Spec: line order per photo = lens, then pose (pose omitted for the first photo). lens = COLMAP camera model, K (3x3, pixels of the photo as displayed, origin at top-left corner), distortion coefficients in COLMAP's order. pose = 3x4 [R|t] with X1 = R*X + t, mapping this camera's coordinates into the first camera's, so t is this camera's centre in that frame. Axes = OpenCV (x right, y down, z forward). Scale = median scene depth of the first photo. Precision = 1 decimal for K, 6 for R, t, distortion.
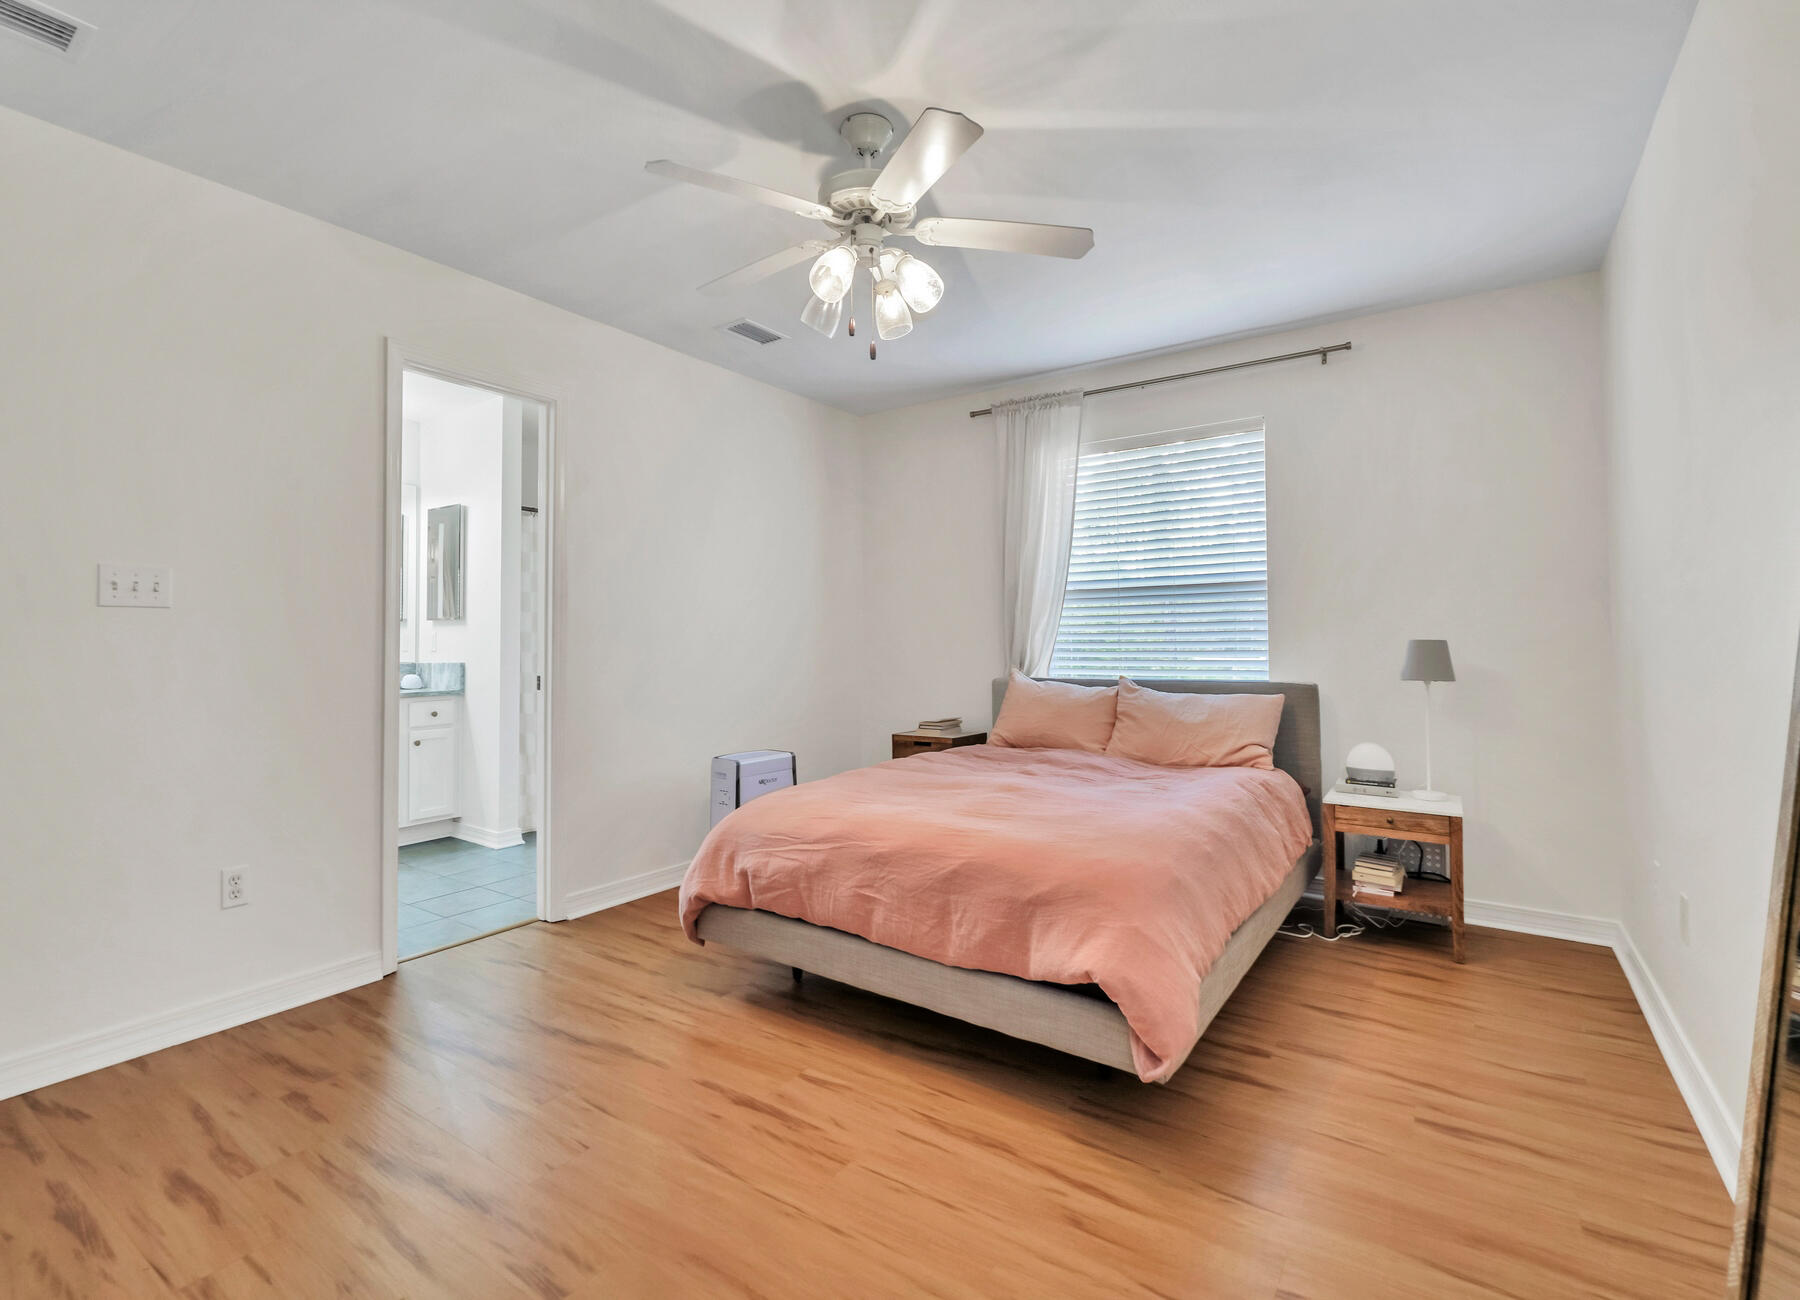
lens RADIAL K [[832.1, 0, 900.0], [0, 832.1, 650.0], [0, 0, 1]] dist [0.000229, 0.000002]
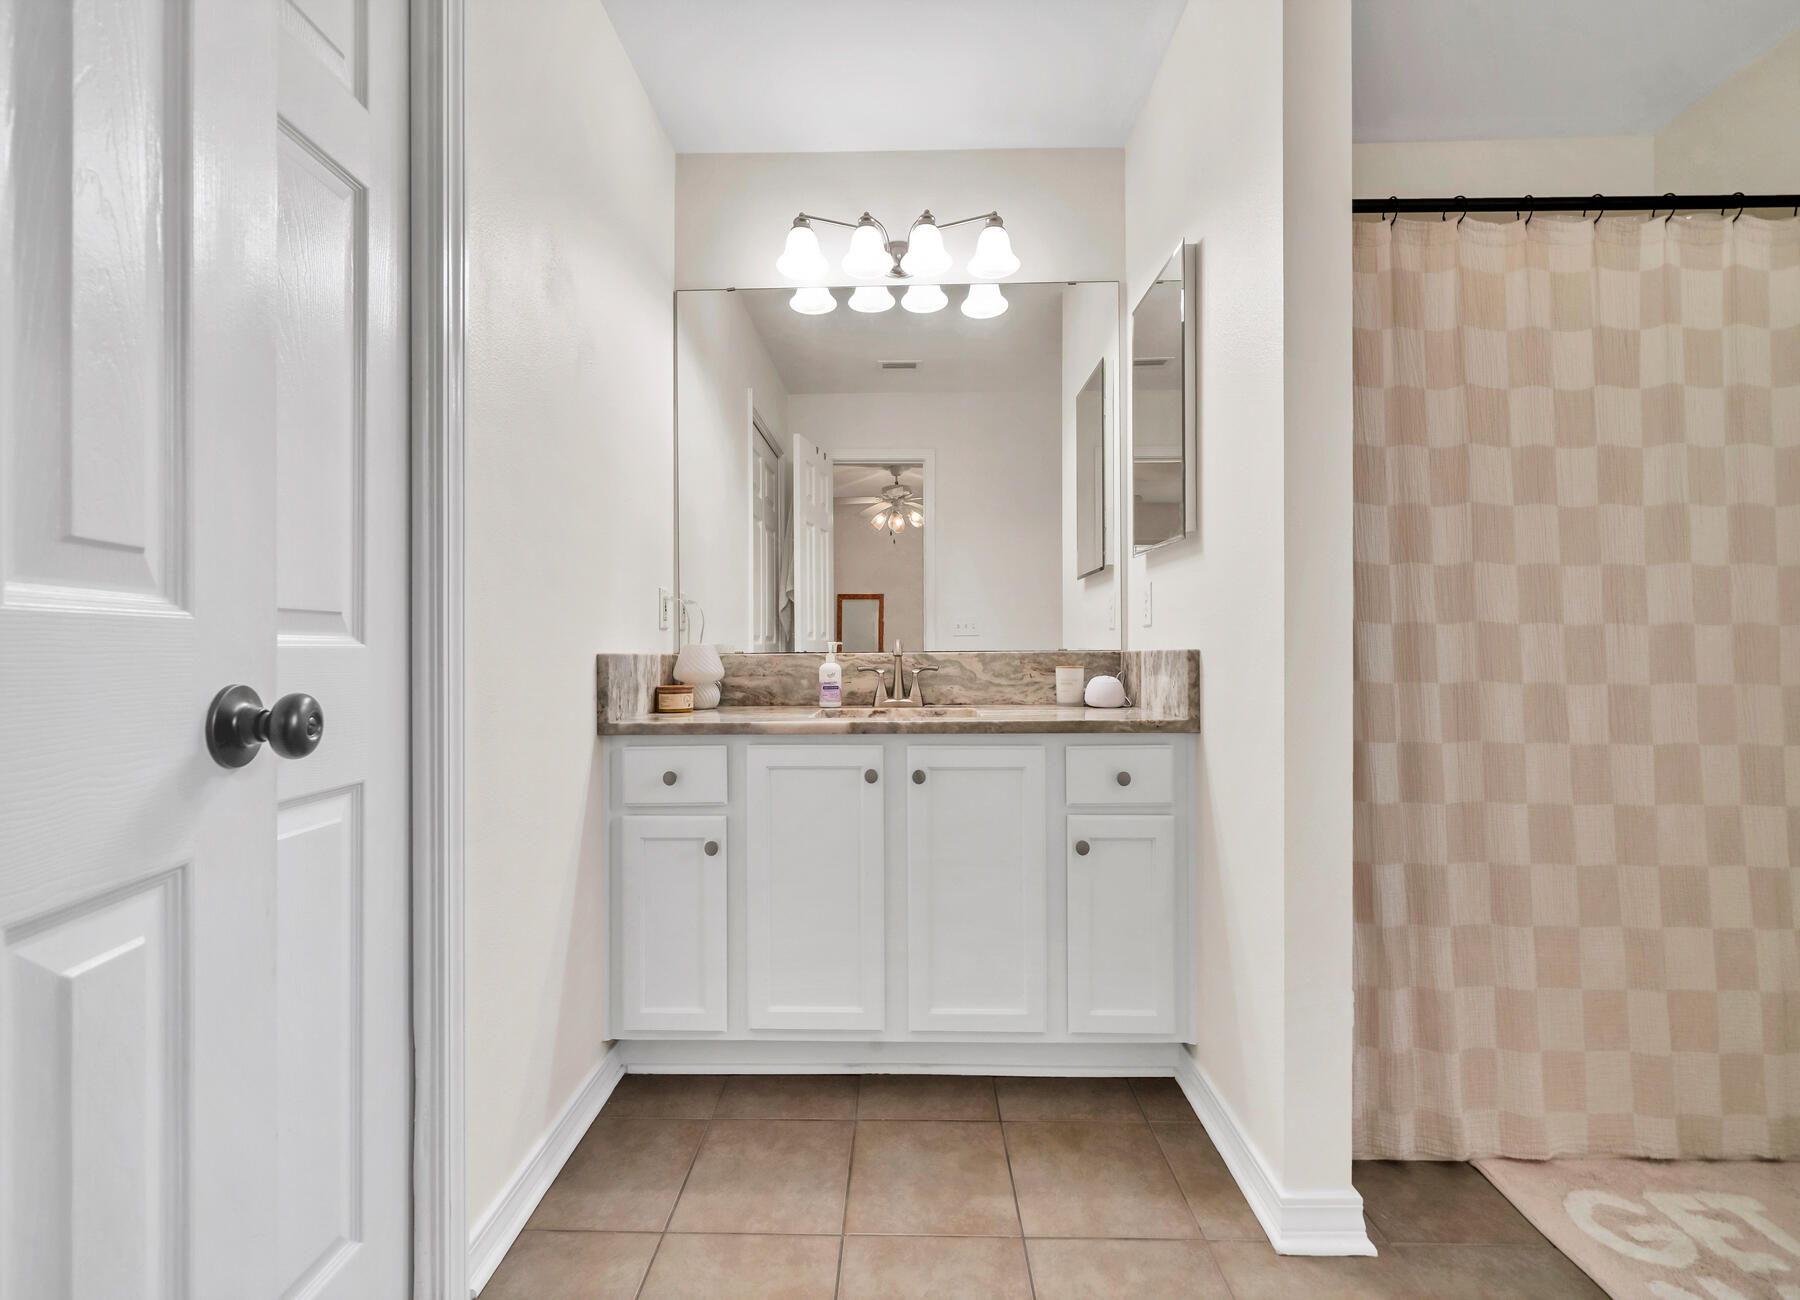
lens RADIAL K [[724.5, 0, 900.0], [0, 724.5, 650.0], [0, 0, 1]] dist [-0.000830, -0.000074]
pose [[0.546358, -0.010710, -0.837484, -0.319380], [0.002997, 0.999937, -0.010832, 0.018722], [0.837547, 0.003409, 0.546355, 0.703205]]
